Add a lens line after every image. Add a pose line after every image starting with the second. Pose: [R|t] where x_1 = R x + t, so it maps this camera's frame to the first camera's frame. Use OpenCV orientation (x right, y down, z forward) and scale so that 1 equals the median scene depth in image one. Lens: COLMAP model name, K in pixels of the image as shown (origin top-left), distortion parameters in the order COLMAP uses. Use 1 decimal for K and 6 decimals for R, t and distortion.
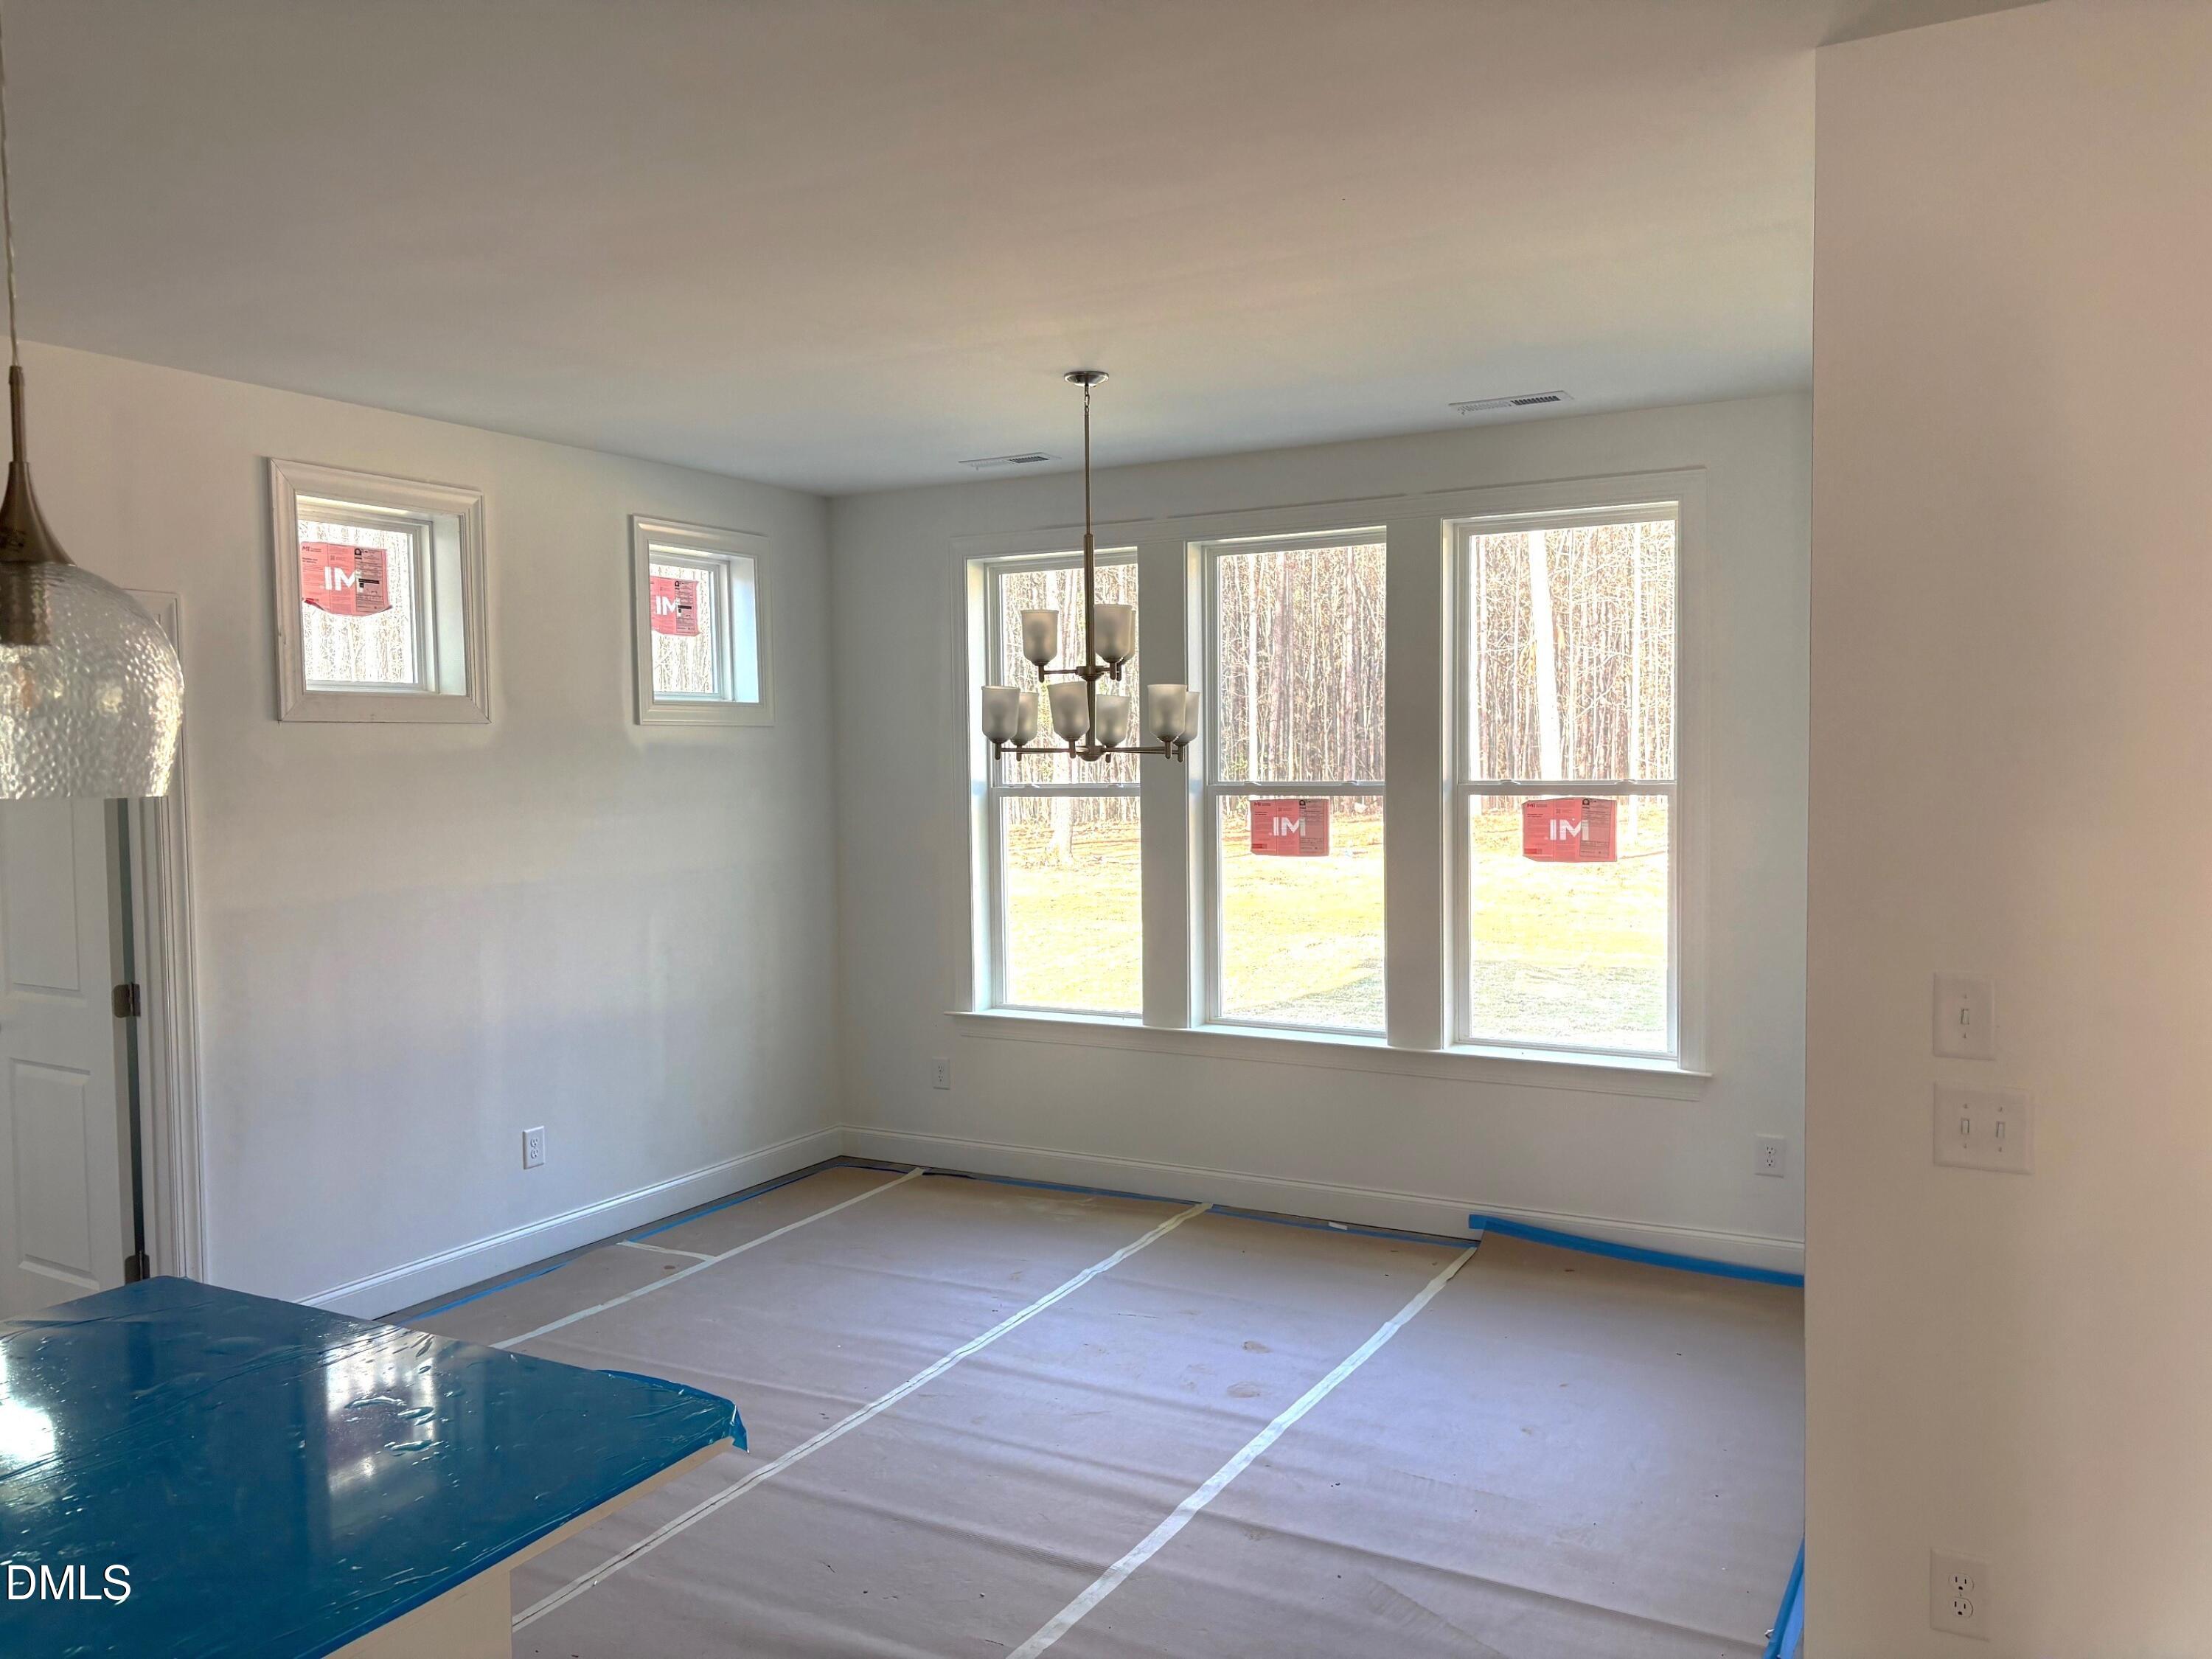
lens RADIAL K [[1654.7, 0, 1093.6], [0, 1654.7, 829.2], [0, 0, 1]] dist [0.044461, -0.062053]
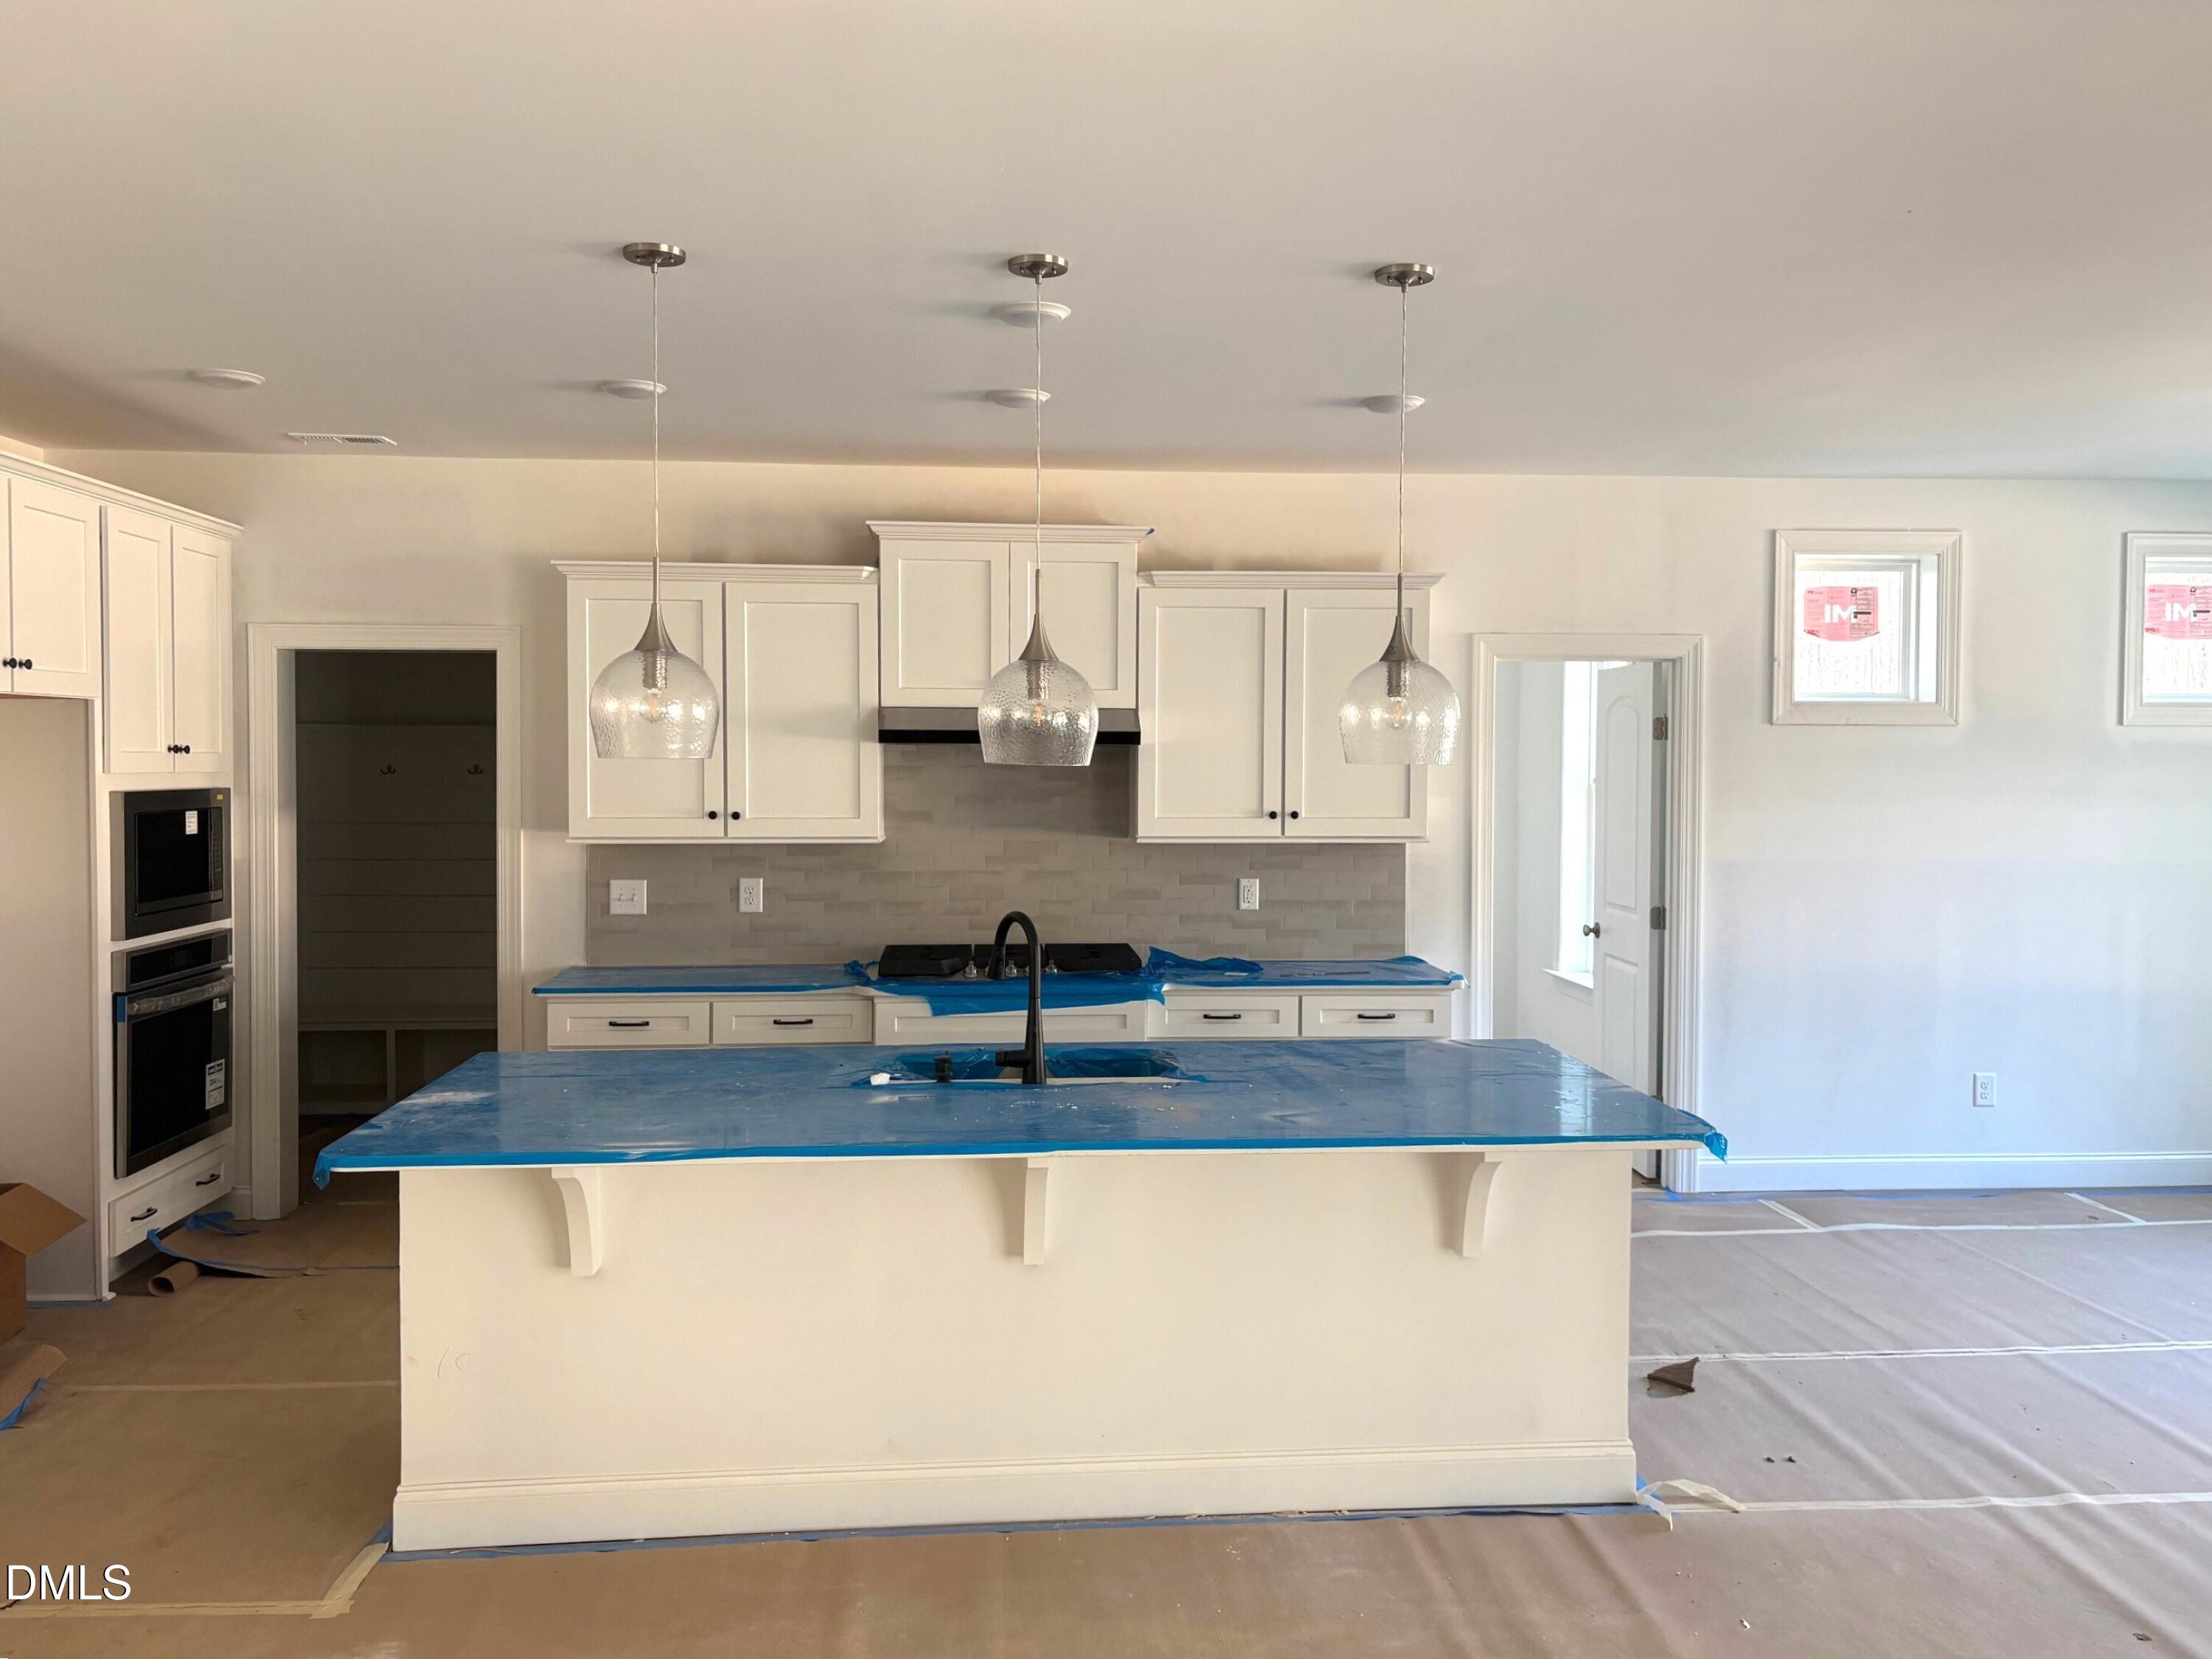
lens RADIAL K [[1654.7, 0, 1121.6], [0, 1654.7, 809.2], [0, 0, 1]] dist [0.044461, -0.062053]
pose [[0.558348, 0.041567, -0.828565, 0.309727], [-0.049709, 0.998626, 0.016600, 0.006958], [0.828116, 0.031919, 0.559647, -0.172071]]
